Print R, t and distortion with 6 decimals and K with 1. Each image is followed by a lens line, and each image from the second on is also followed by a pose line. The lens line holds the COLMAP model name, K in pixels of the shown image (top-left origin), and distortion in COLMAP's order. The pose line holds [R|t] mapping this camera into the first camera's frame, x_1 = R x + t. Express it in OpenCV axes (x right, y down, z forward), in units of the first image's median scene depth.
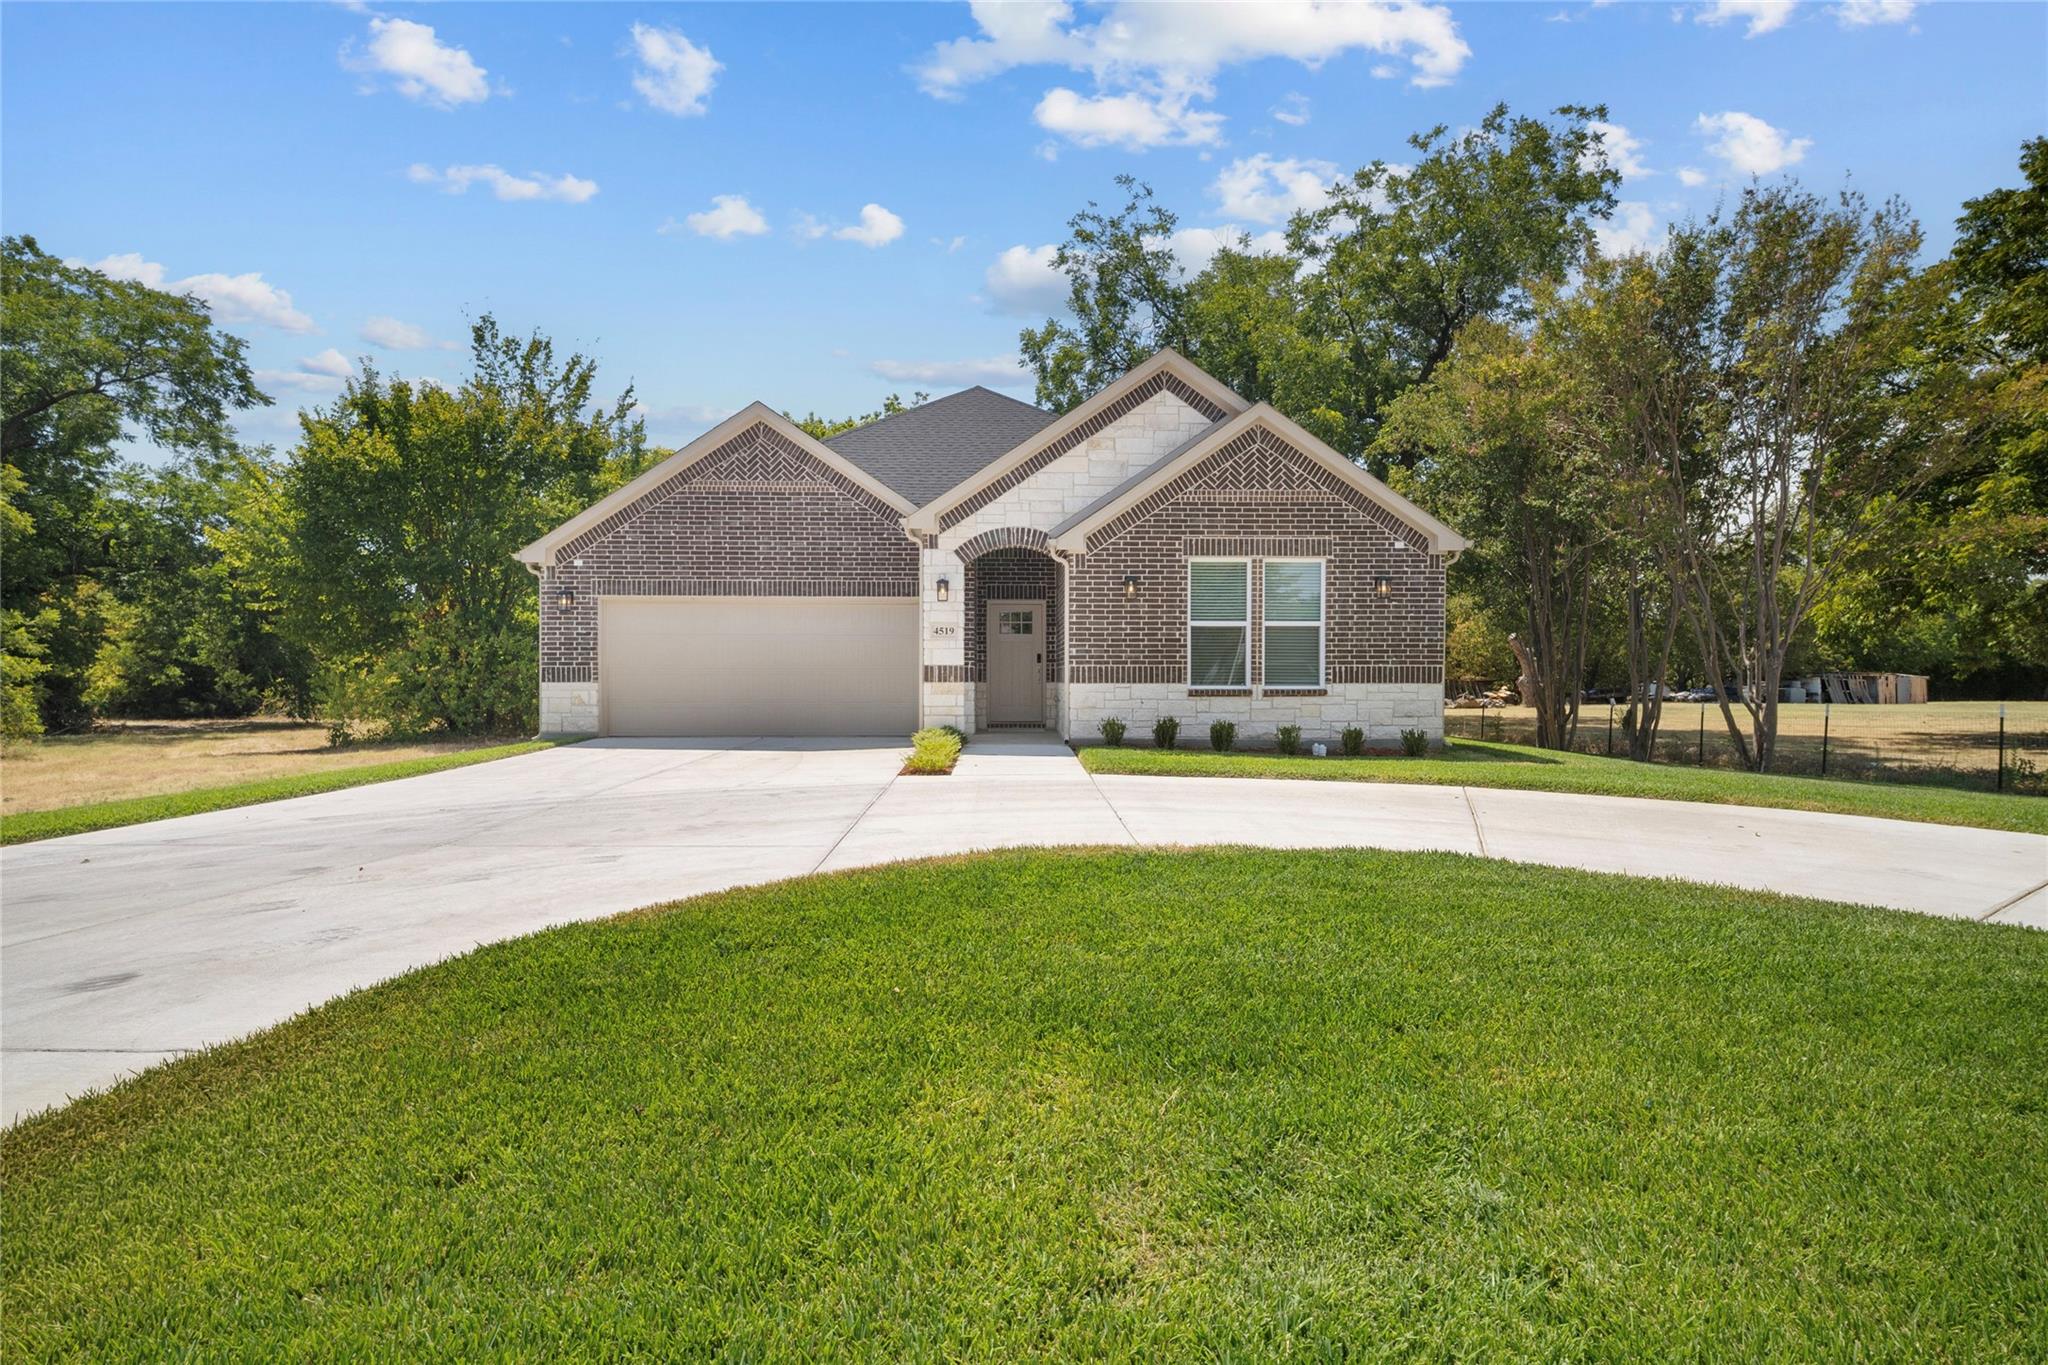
lens RADIAL K [[987.8, 0, 1018.3], [0, 987.8, 677.6], [0, 0, 1]] dist [0.003235, 0.000561]
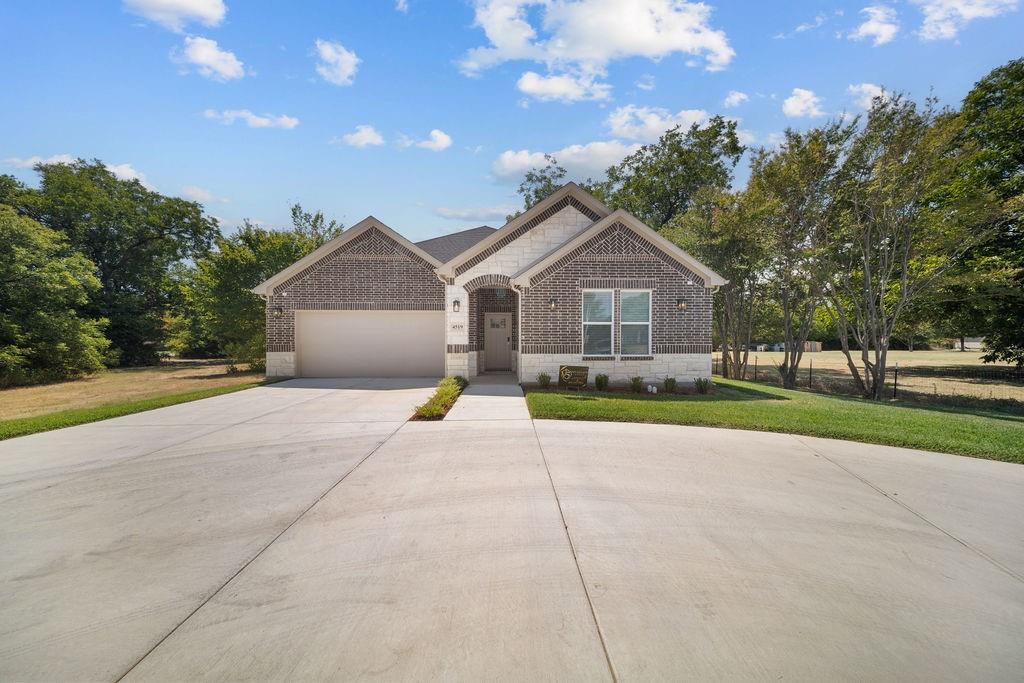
lens RADIAL K [[305.6, 0, 513.8], [0, 305.6, 340.1], [0, 0, 1]] dist [0.002258, -0.000040]
pose [[0.999930, -0.001775, 0.011662, 0.029254], [0.001822, 0.999990, -0.004041, -0.018541], [-0.011655, 0.004062, 0.999924, 0.391585]]
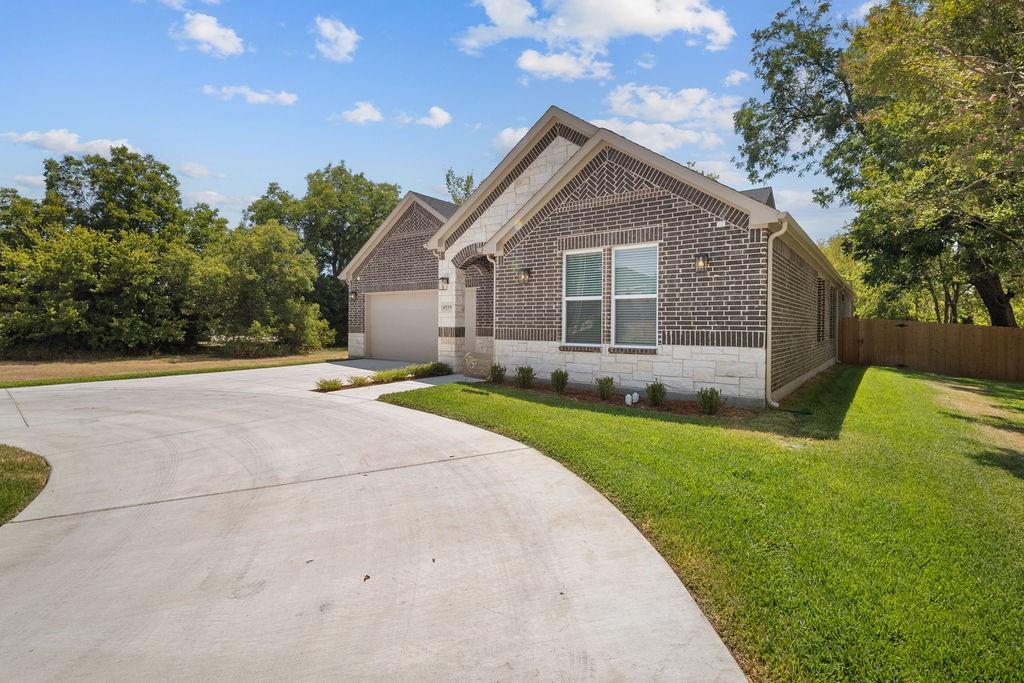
lens RADIAL K [[493.9, 0, 502.5], [0, 493.9, 323.5], [0, 0, 1]] dist [0.003235, 0.000561]
pose [[0.771819, 0.003018, -0.635835, 0.543523], [-0.008567, 0.999947, -0.005654, -0.014769], [0.635785, 0.009811, 0.771804, 0.398882]]
